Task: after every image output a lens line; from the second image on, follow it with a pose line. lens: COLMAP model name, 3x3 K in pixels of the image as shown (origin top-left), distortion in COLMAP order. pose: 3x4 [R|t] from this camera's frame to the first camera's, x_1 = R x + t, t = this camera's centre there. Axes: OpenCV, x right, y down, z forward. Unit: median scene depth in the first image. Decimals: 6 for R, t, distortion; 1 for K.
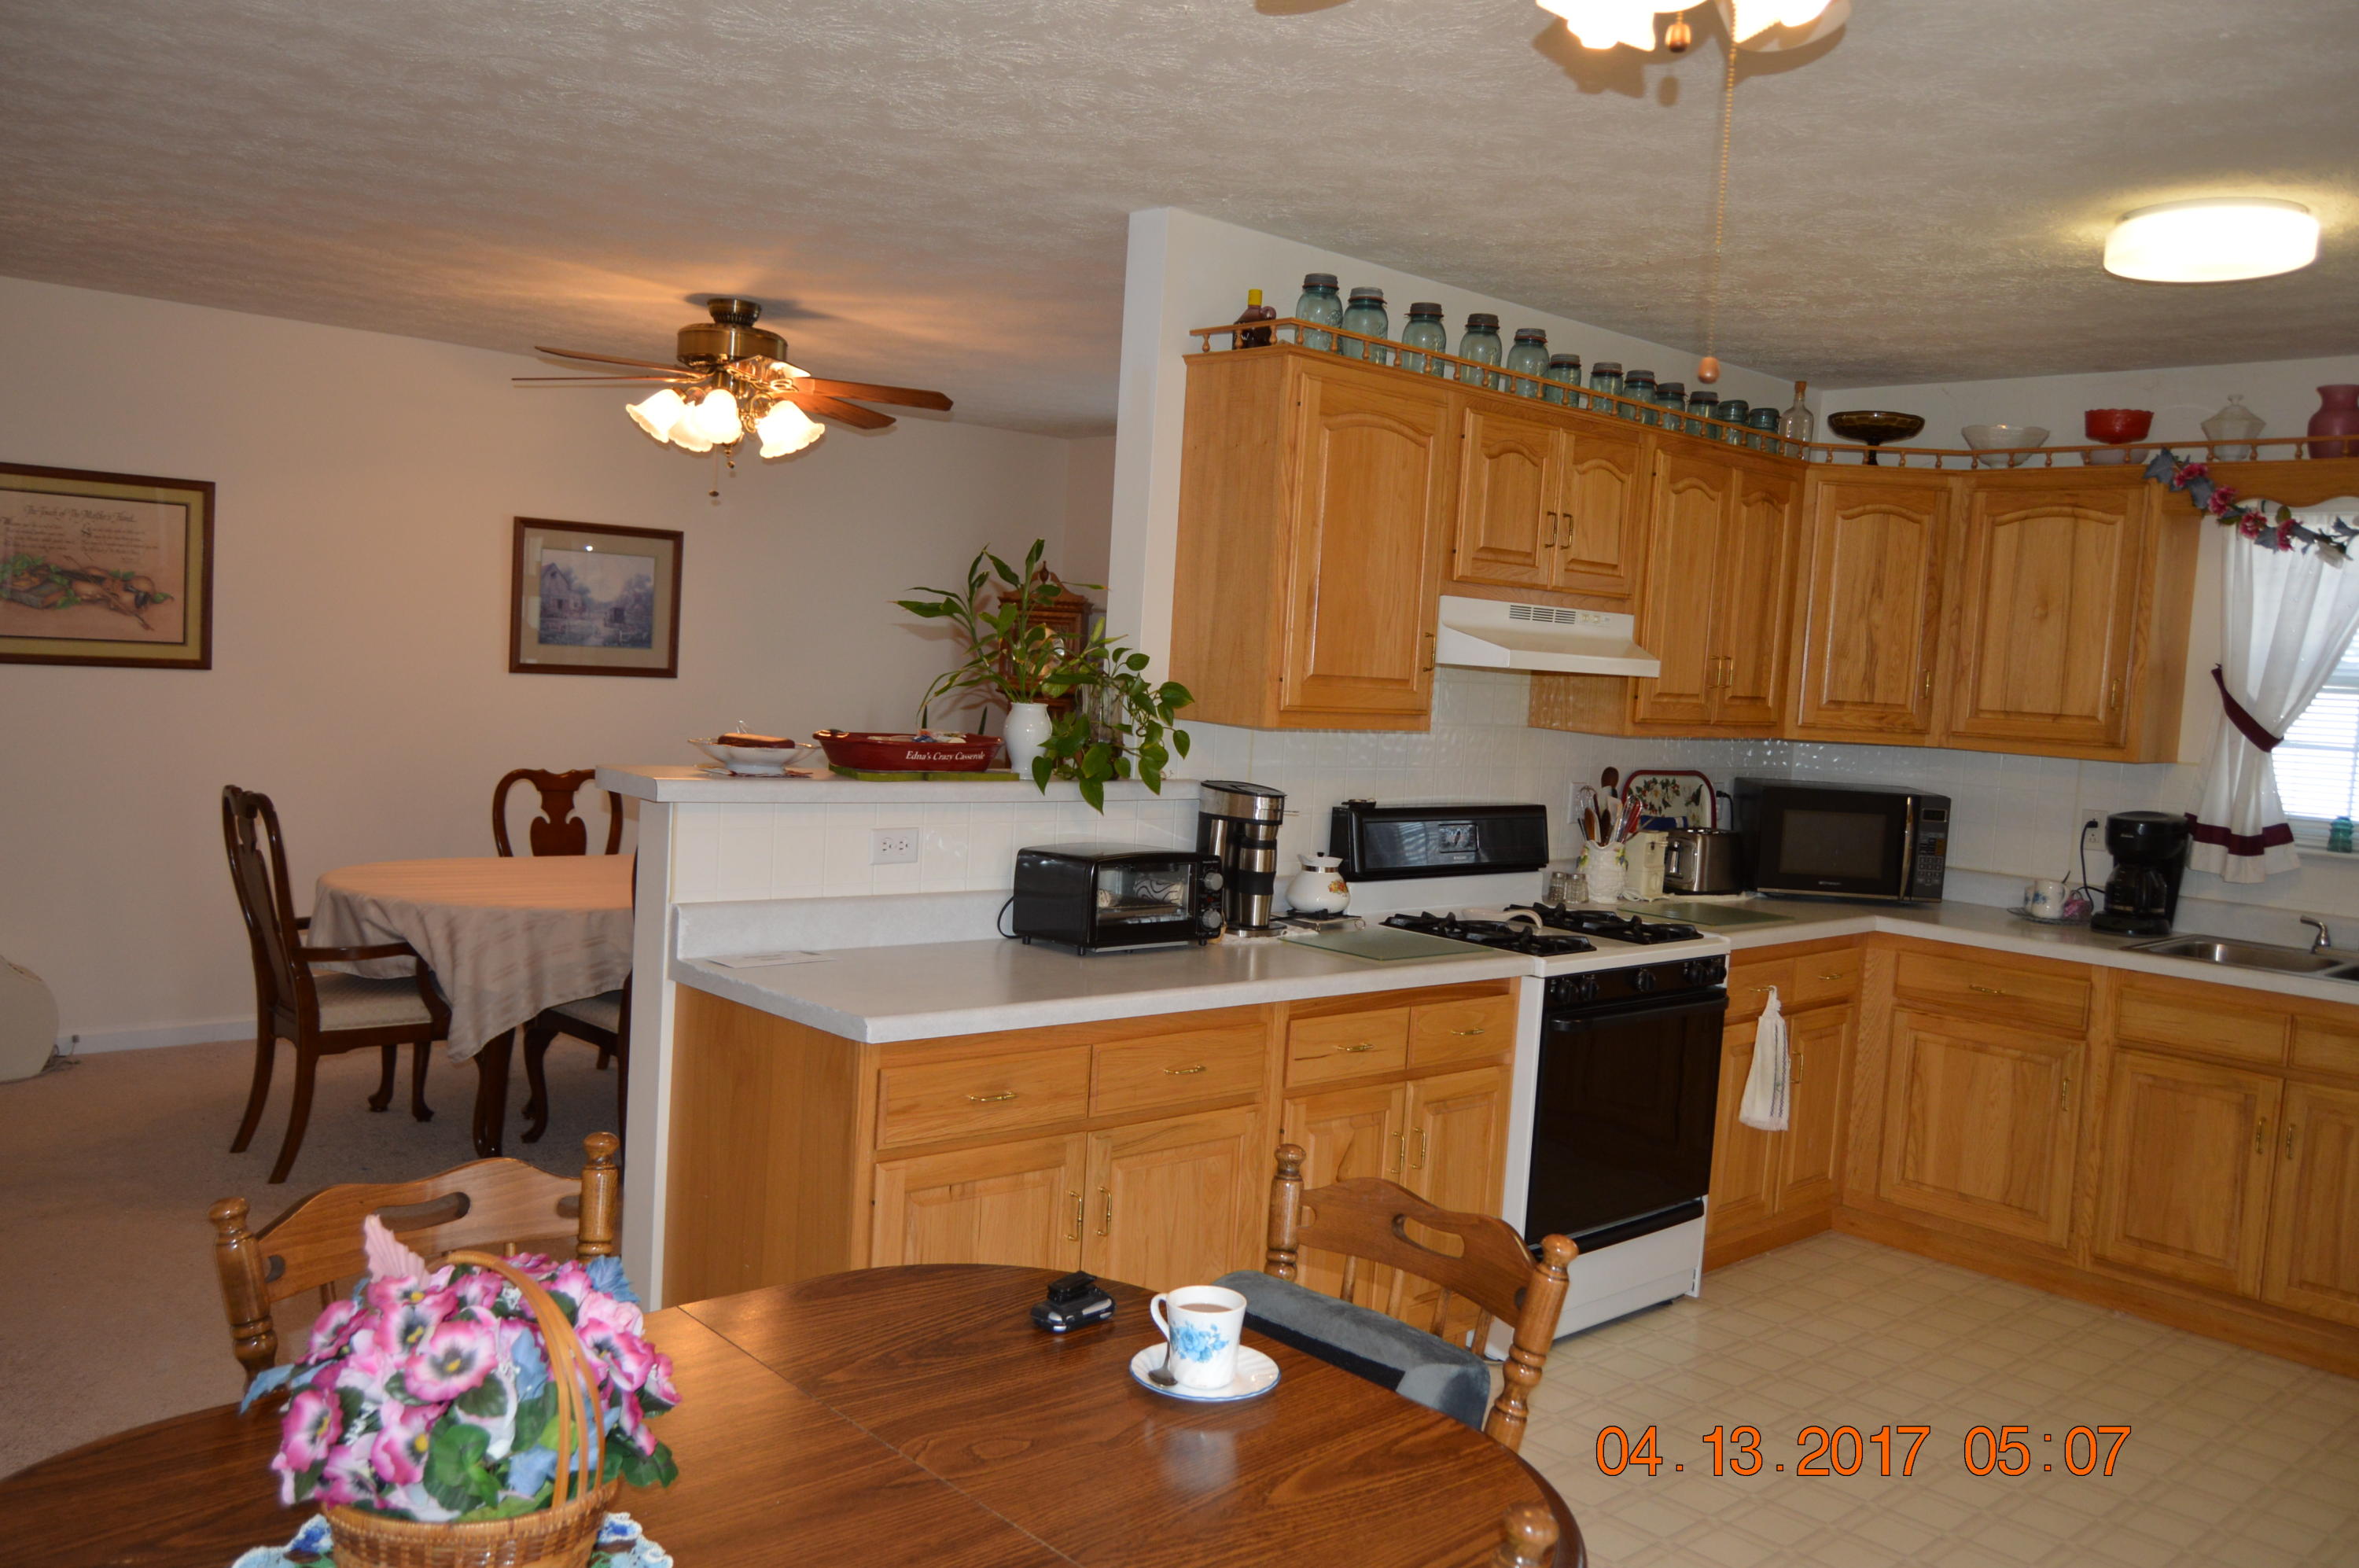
lens RADIAL K [[1870.9, 0, 1169.5], [0, 1870.9, 805.2], [0, 0, 1]] dist [-0.013471, 0.004808]
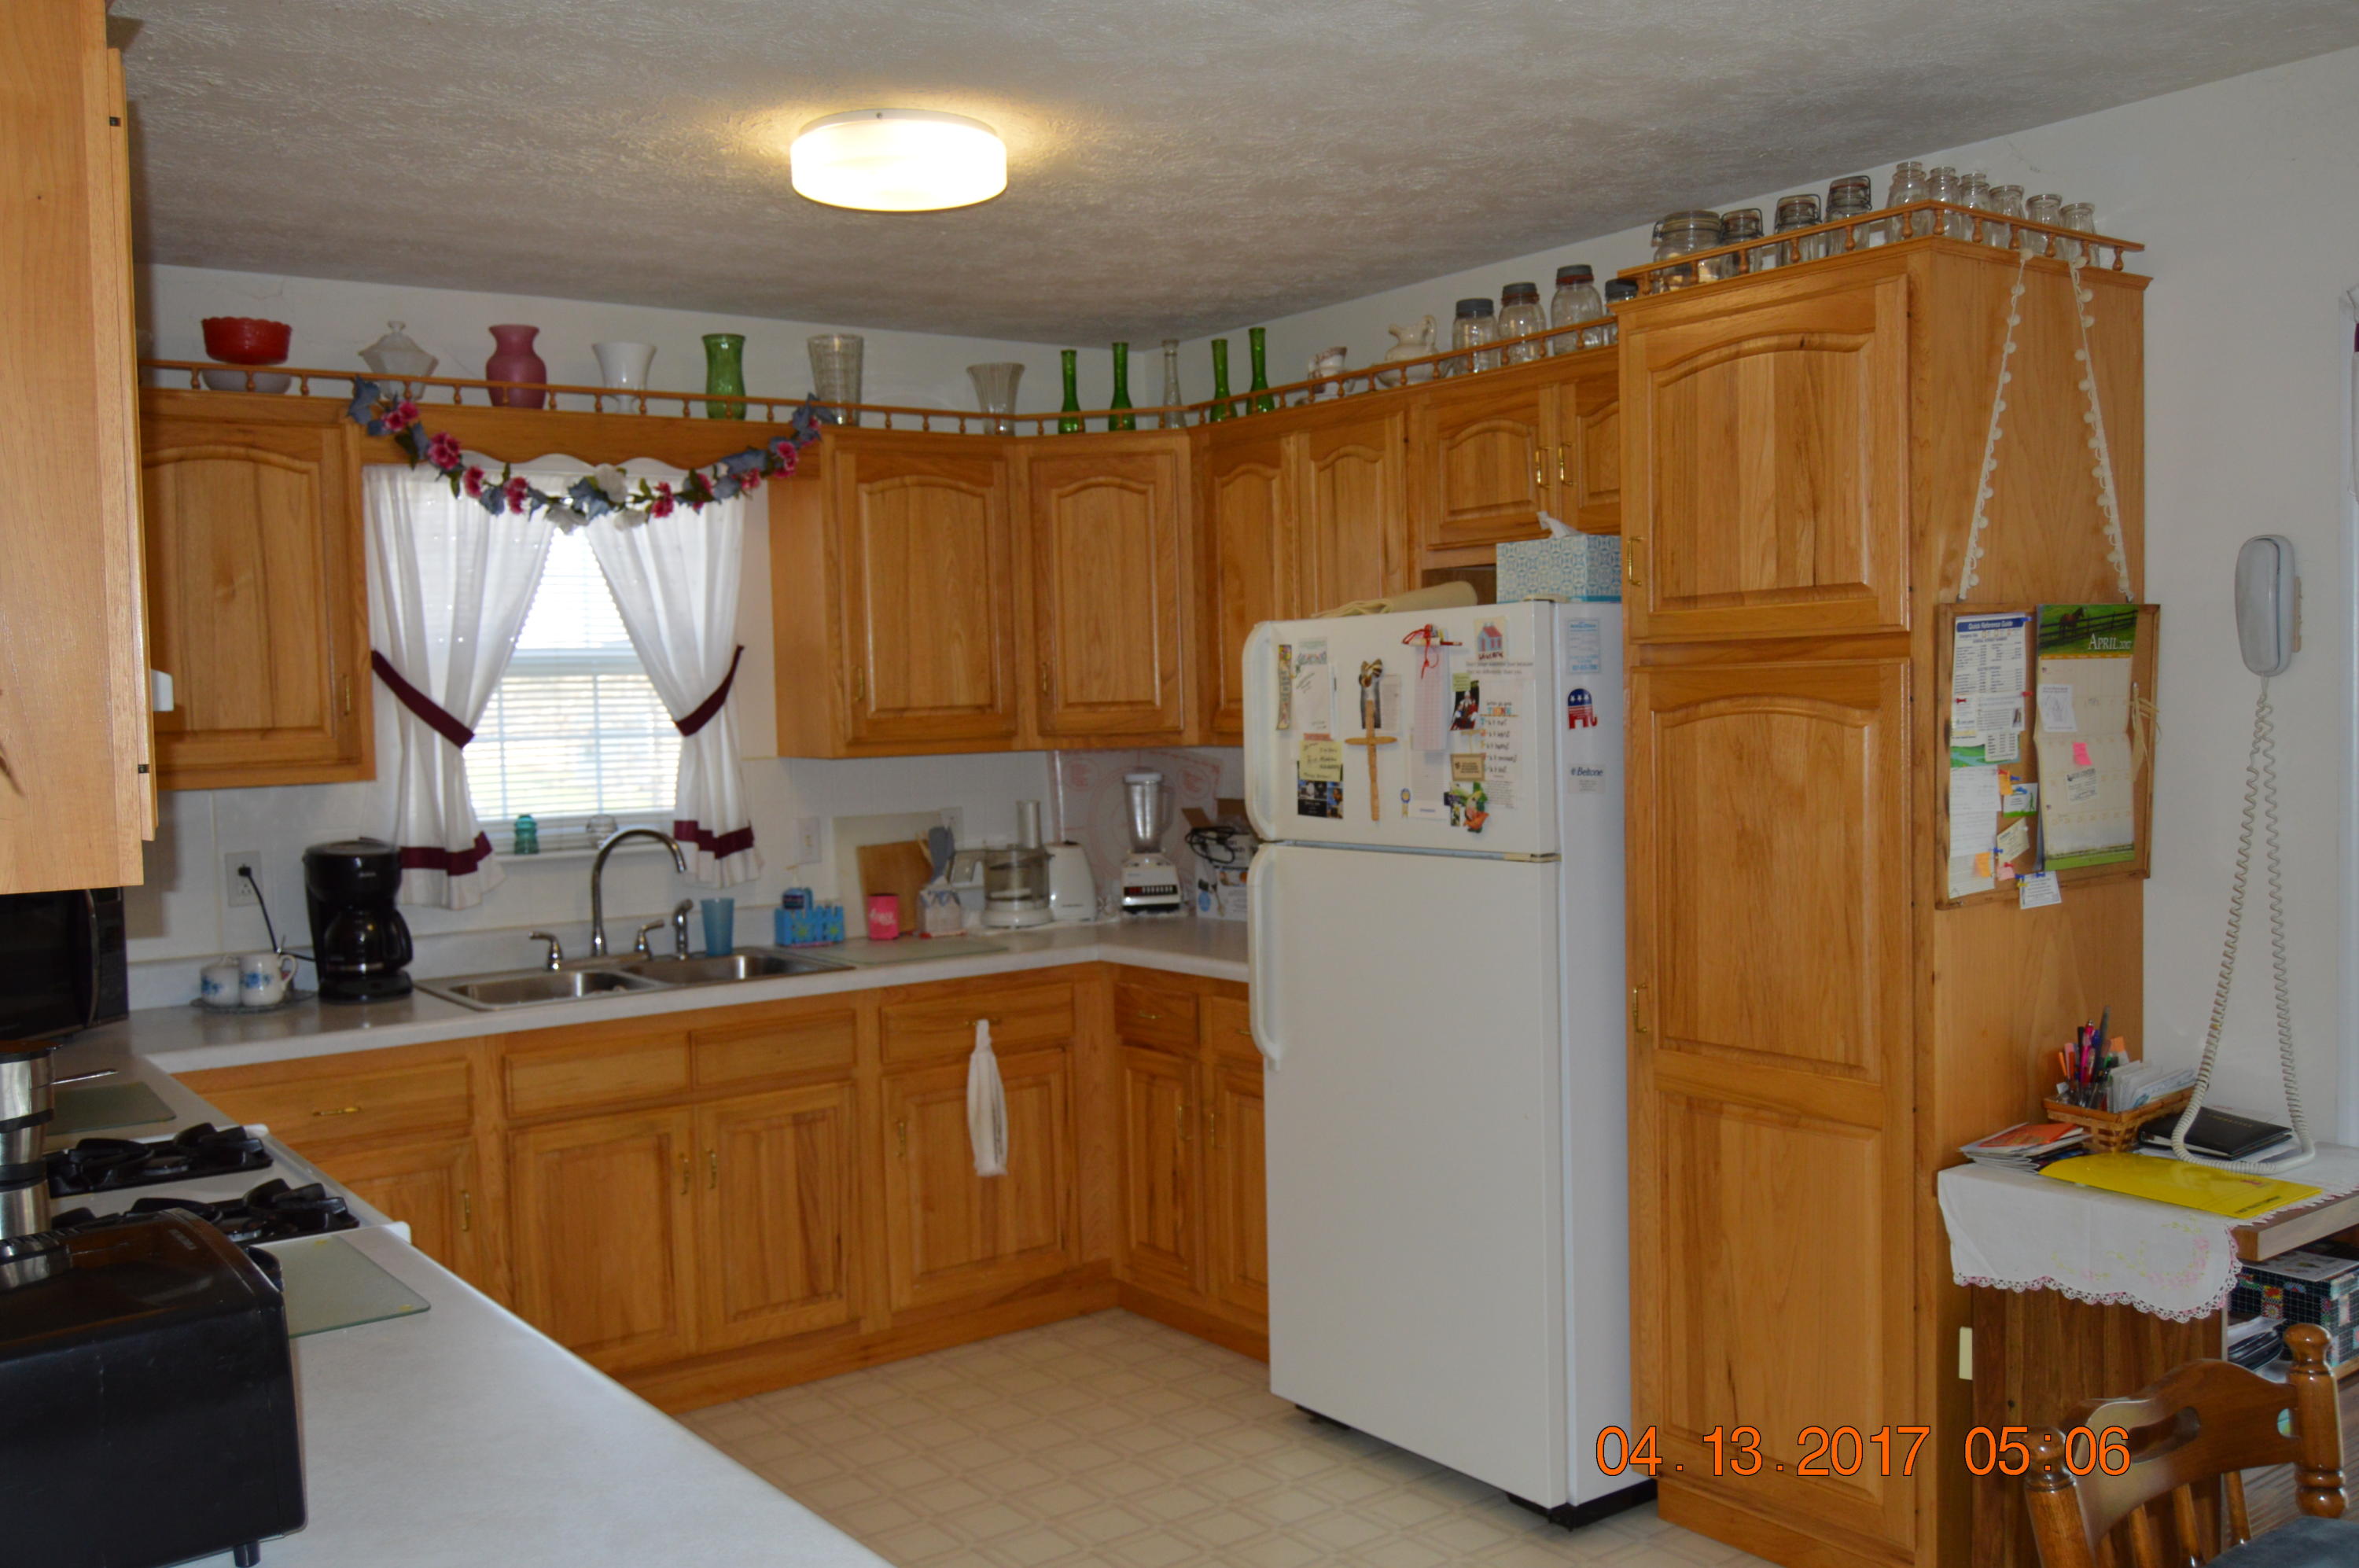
lens RADIAL K [[2067.5, 0, 1189.0], [0, 2067.5, 803.8], [0, 0, 1]] dist [-0.012762, -0.010938]
pose [[0.097459, -0.116709, 0.988373, -0.303261], [0.113398, 0.987935, 0.105476, -0.065056], [-0.988758, 0.101800, 0.109518, 0.563008]]
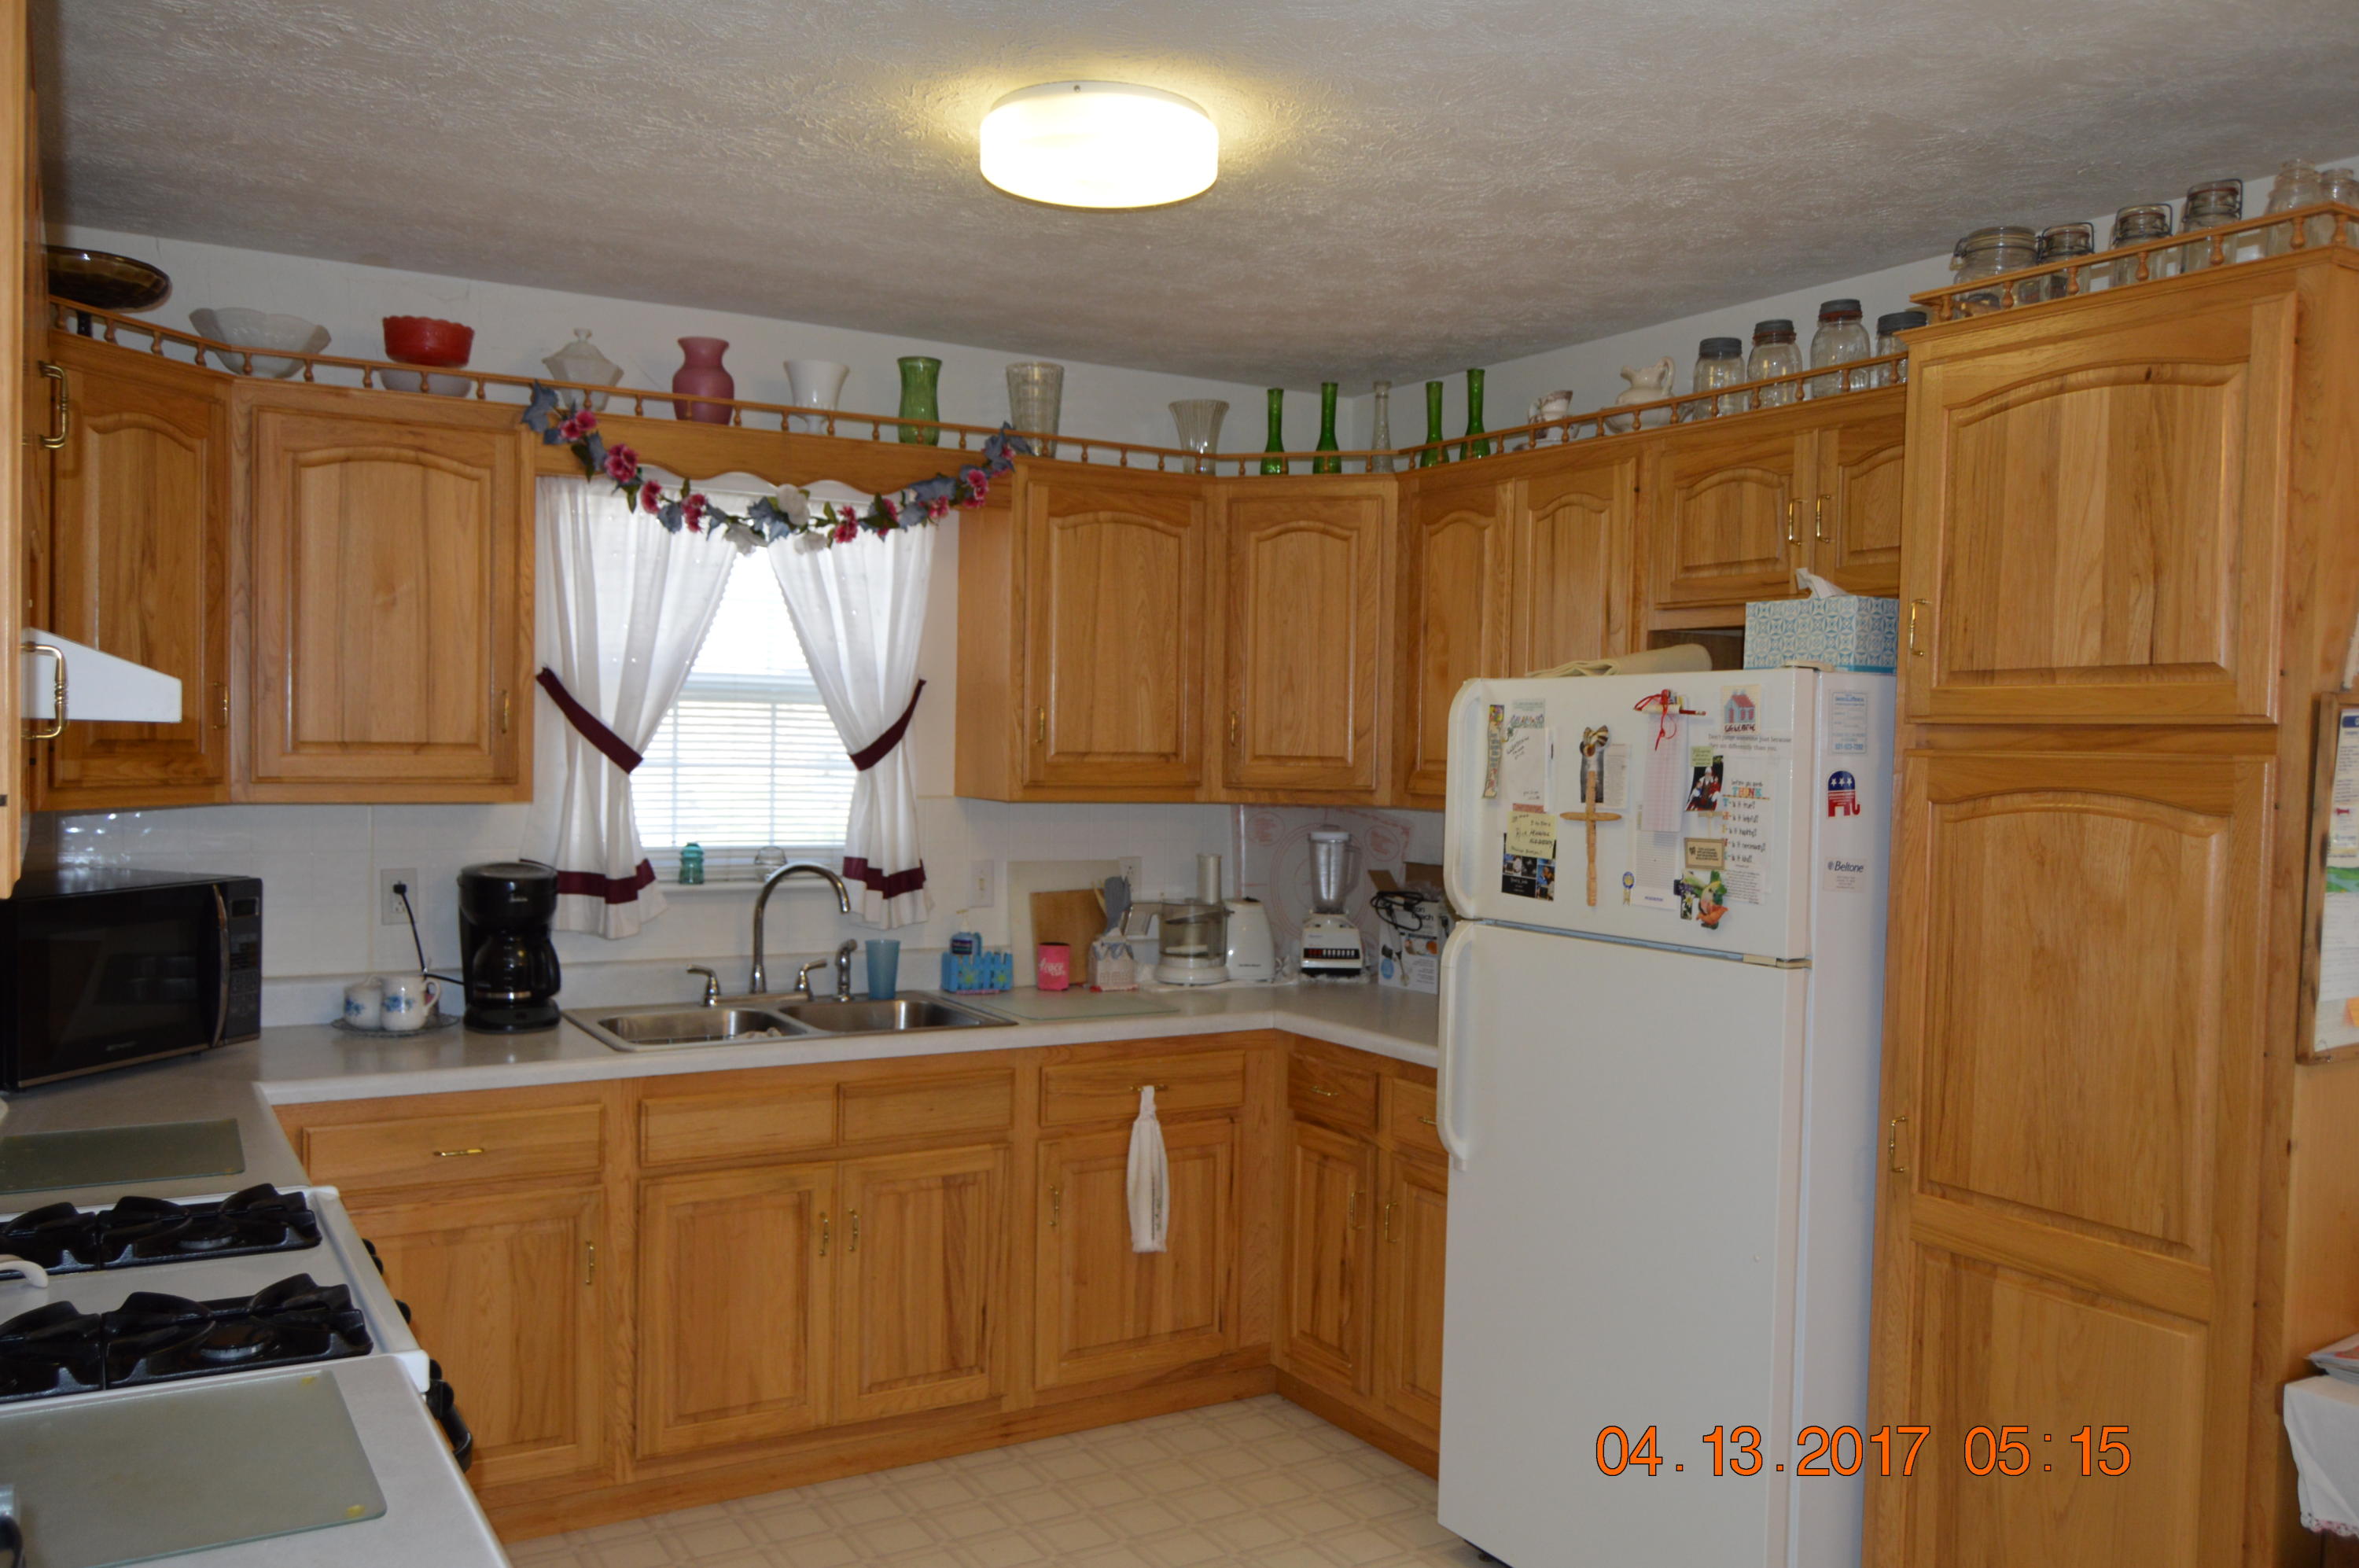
lens RADIAL K [[1870.9, 0, 1185.4], [0, 1870.9, 803.9], [0, 0, 1]] dist [-0.013471, 0.004808]
pose [[0.195743, -0.090244, 0.976494, -0.164395], [0.070424, 0.994479, 0.077789, -0.061477], [-0.978123, 0.053542, 0.201018, 0.585244]]
